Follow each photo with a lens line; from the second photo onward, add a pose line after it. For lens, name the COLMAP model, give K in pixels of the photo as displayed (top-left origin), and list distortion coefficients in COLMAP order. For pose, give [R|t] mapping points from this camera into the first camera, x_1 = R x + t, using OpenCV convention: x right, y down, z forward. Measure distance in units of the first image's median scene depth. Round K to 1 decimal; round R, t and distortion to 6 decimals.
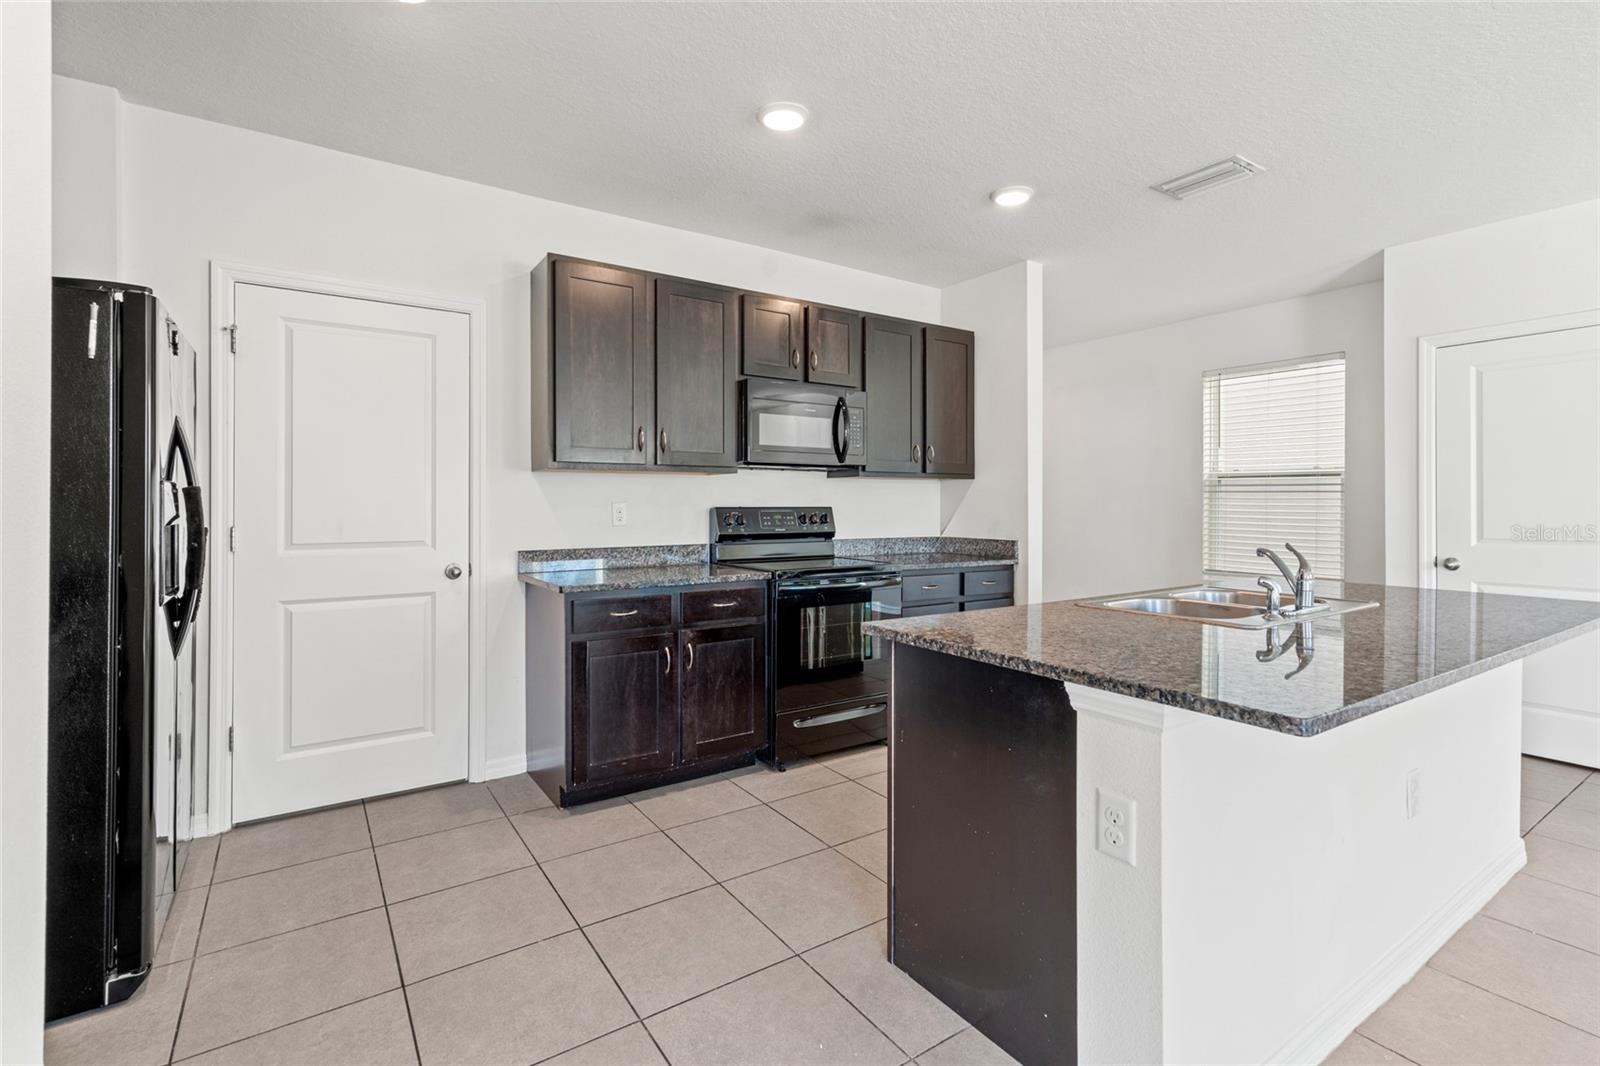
lens RADIAL K [[725.8, 0, 786.1], [0, 725.8, 504.9], [0, 0, 1]] dist [0.001251, 0.001292]
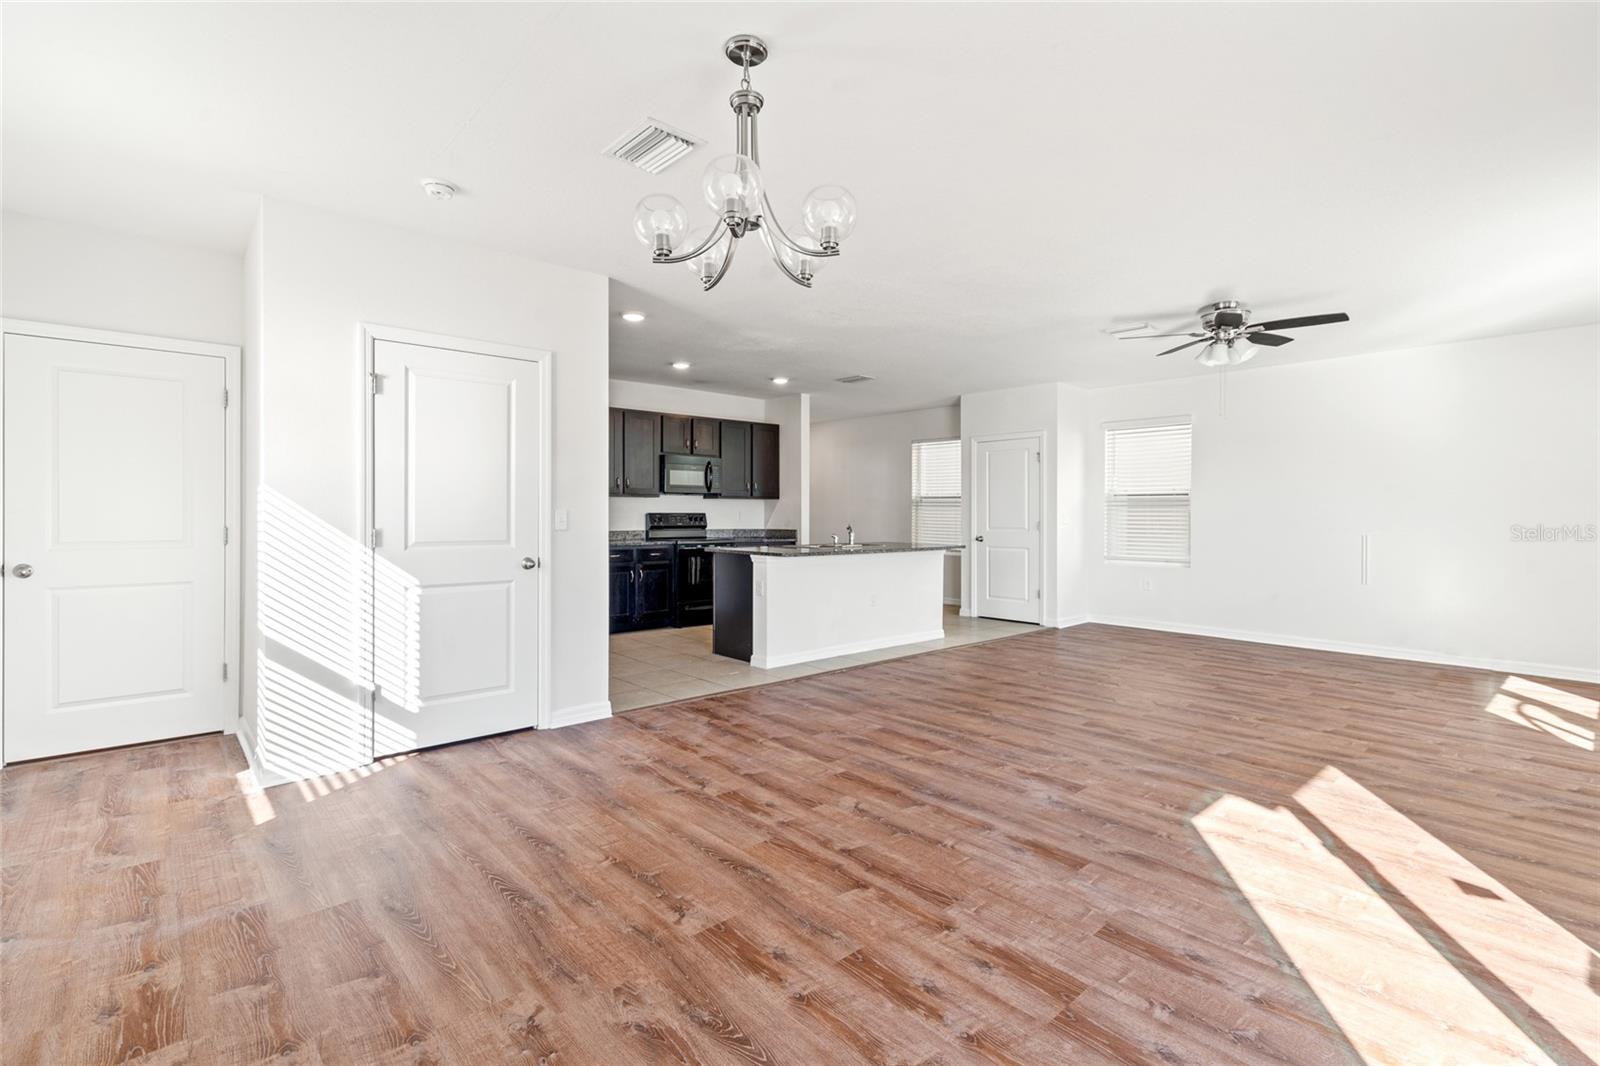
lens RADIAL K [[733.3, 0, 794.4], [0, 733.3, 527.7], [0, 0, 1]] dist [0.001789, 0.000622]
pose [[0.989580, 0.000569, 0.143985, 0.014907], [-0.002995, 0.999857, 0.016635, 0.009253], [-0.143955, -0.016893, 0.989440, -1.154962]]
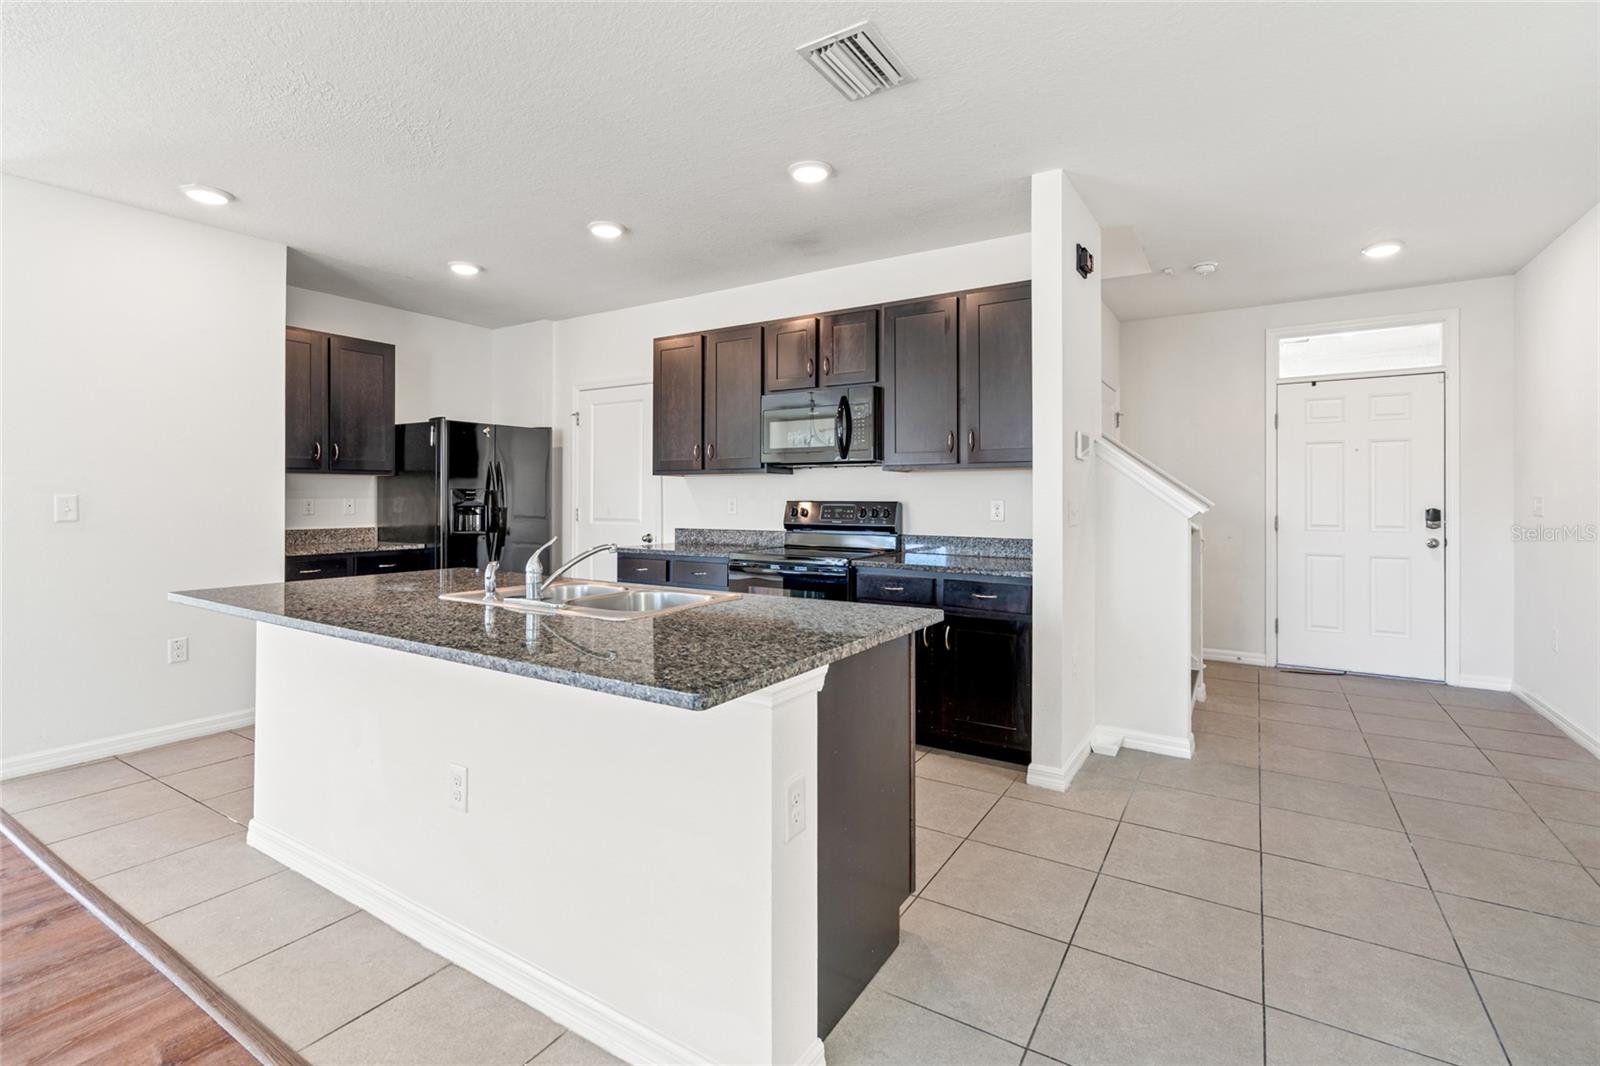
lens RADIAL K [[729.8, 0, 797.0], [0, 729.8, 486.9], [0, 0, 1]] dist [0.003899, 0.000749]
pose [[0.410913, -0.014813, -0.911554, 1.006471], [-0.007278, 0.999783, -0.019528, 0.003335], [0.911646, 0.014659, 0.410716, 0.513752]]
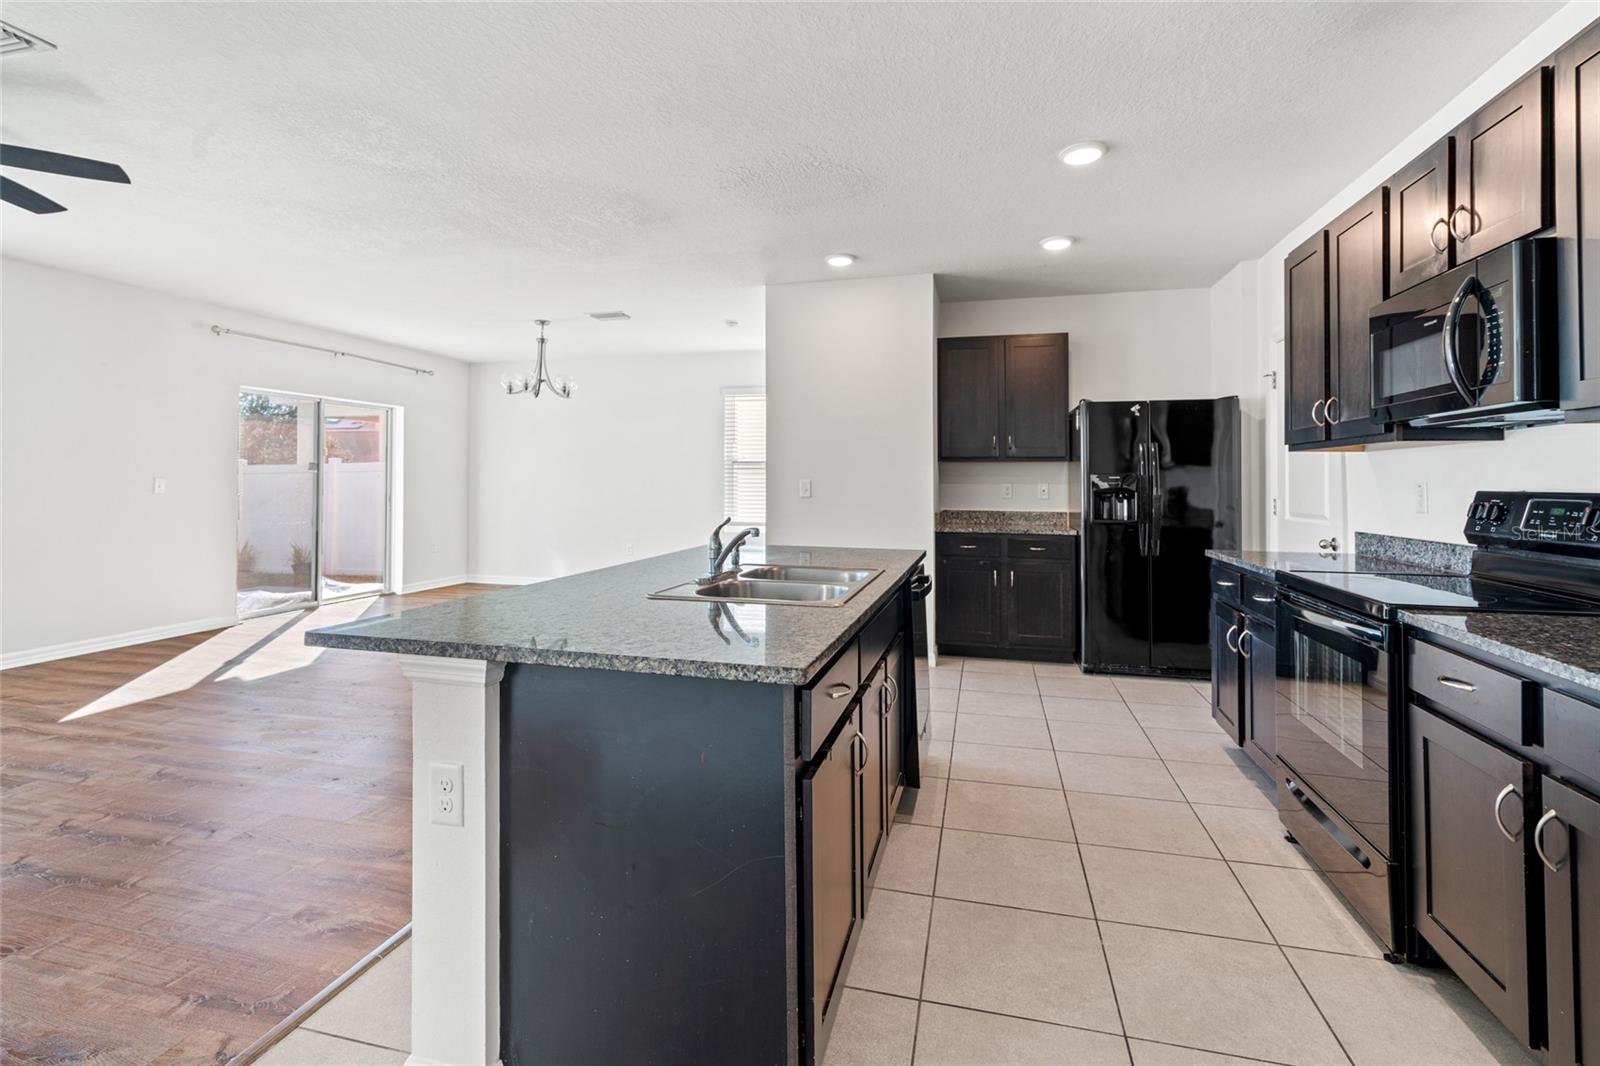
lens RADIAL K [[743.9, 0, 792.6], [0, 743.9, 464.5], [0, 0, 1]] dist [-0.000710, 0.000027]
pose [[-0.741632, -0.021670, -0.670457, 0.784120], [-0.011941, 0.999746, -0.019104, -0.000375], [0.670701, -0.006162, -0.741702, 1.073249]]
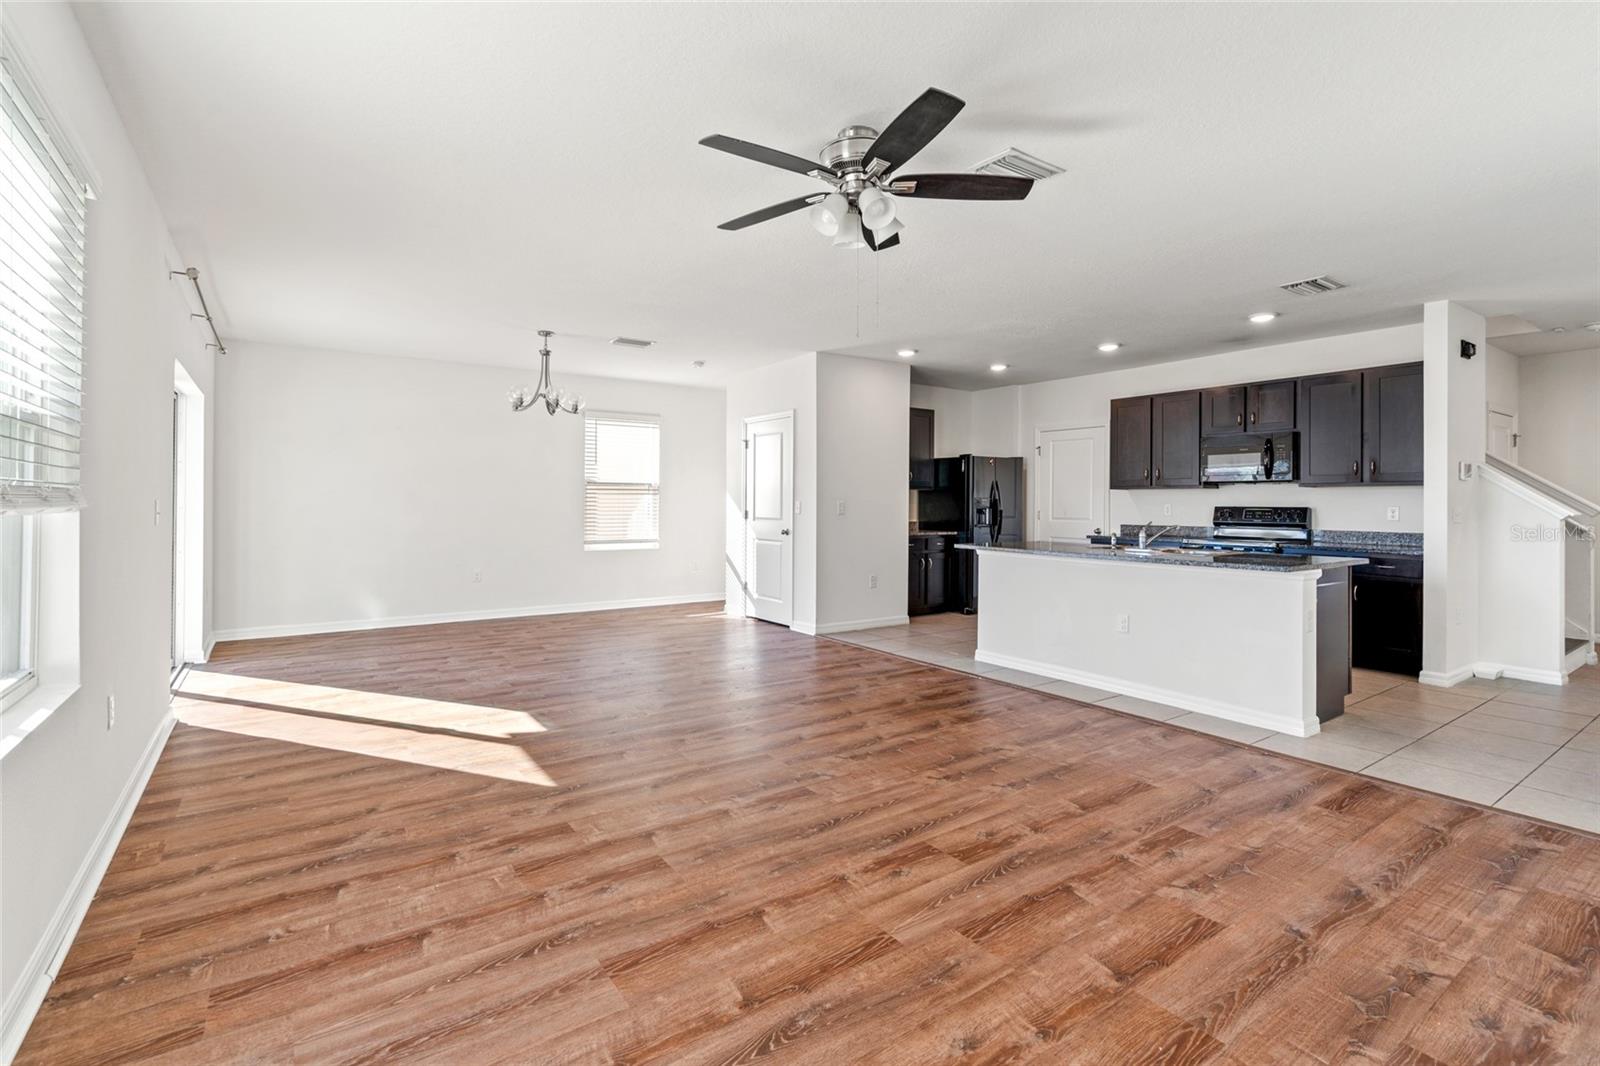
lens RADIAL K [[733.0, 0, 791.3], [0, 733.0, 499.3], [0, 0, 1]] dist [0.001690, 0.000675]
pose [[0.023596, -0.006145, -0.999703, 1.665574], [-0.012315, 0.999903, -0.006437, 0.009408], [0.999646, 0.012463, 0.023518, -0.080762]]
